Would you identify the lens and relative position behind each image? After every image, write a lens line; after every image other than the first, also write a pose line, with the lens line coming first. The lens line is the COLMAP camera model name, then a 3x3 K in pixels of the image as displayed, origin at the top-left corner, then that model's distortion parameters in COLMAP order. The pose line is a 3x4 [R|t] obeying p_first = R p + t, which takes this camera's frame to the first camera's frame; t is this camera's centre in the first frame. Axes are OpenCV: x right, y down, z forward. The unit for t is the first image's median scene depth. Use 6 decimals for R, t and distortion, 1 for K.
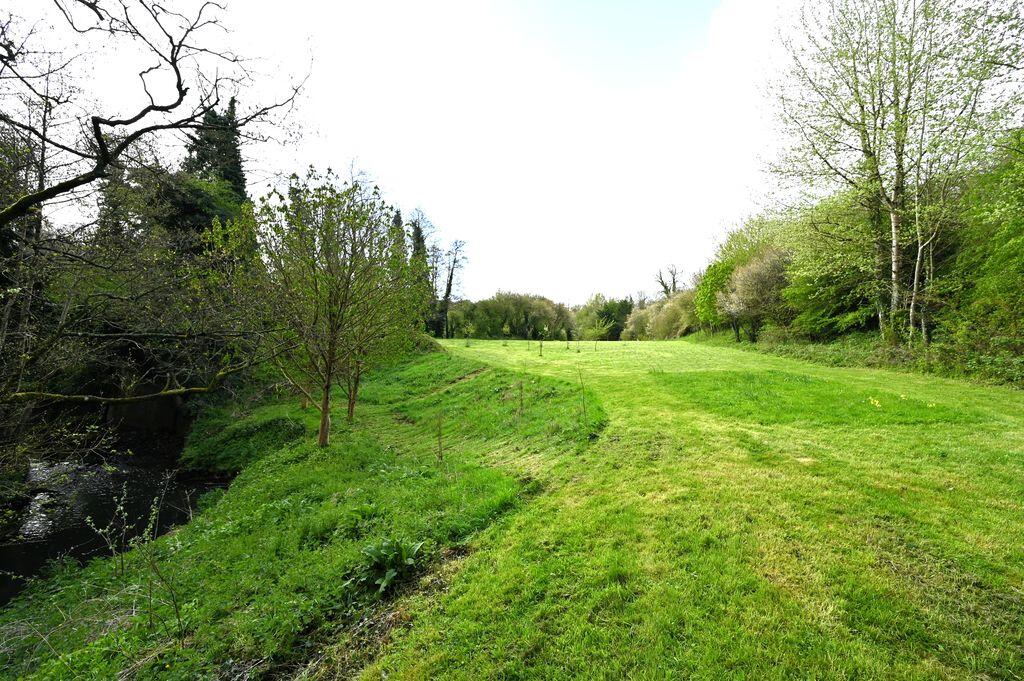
lens RADIAL K [[402.7, 0, 513.1], [0, 402.7, 338.3], [0, 0, 1]] dist [-0.000883, 0.000015]
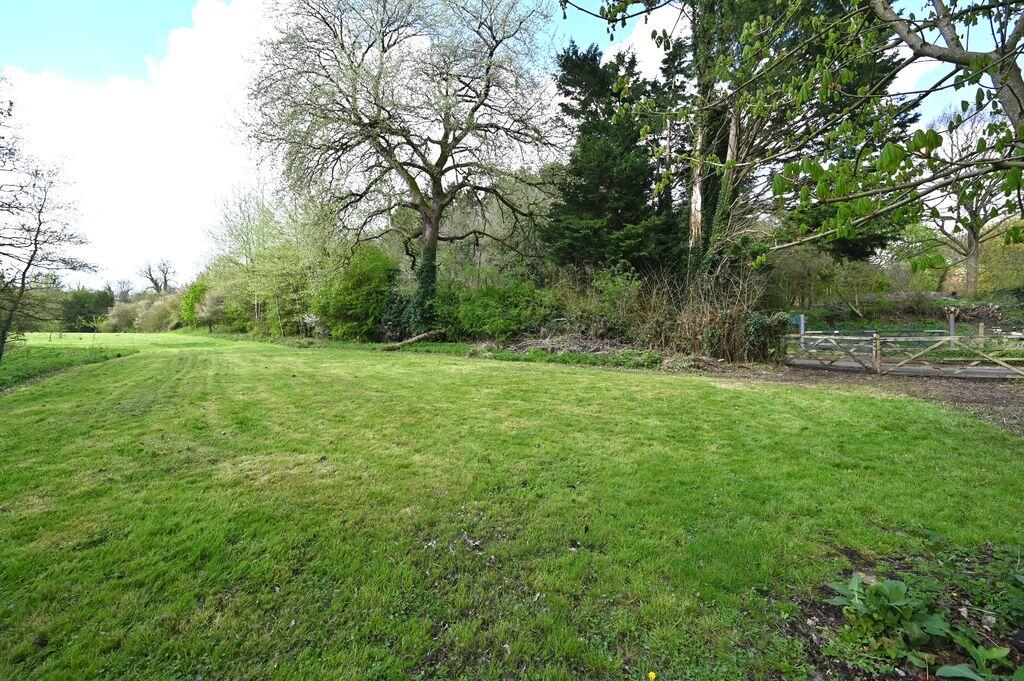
lens RADIAL K [[402.7, 0, 513.7], [0, 402.7, 332.9], [0, 0, 1]] dist [-0.000883, 0.000015]
pose [[0.461905, -0.004830, 0.886916, -0.150785], [-0.000625, 0.999983, 0.005771, -0.001309], [-0.886929, -0.003220, 0.461894, -0.389554]]
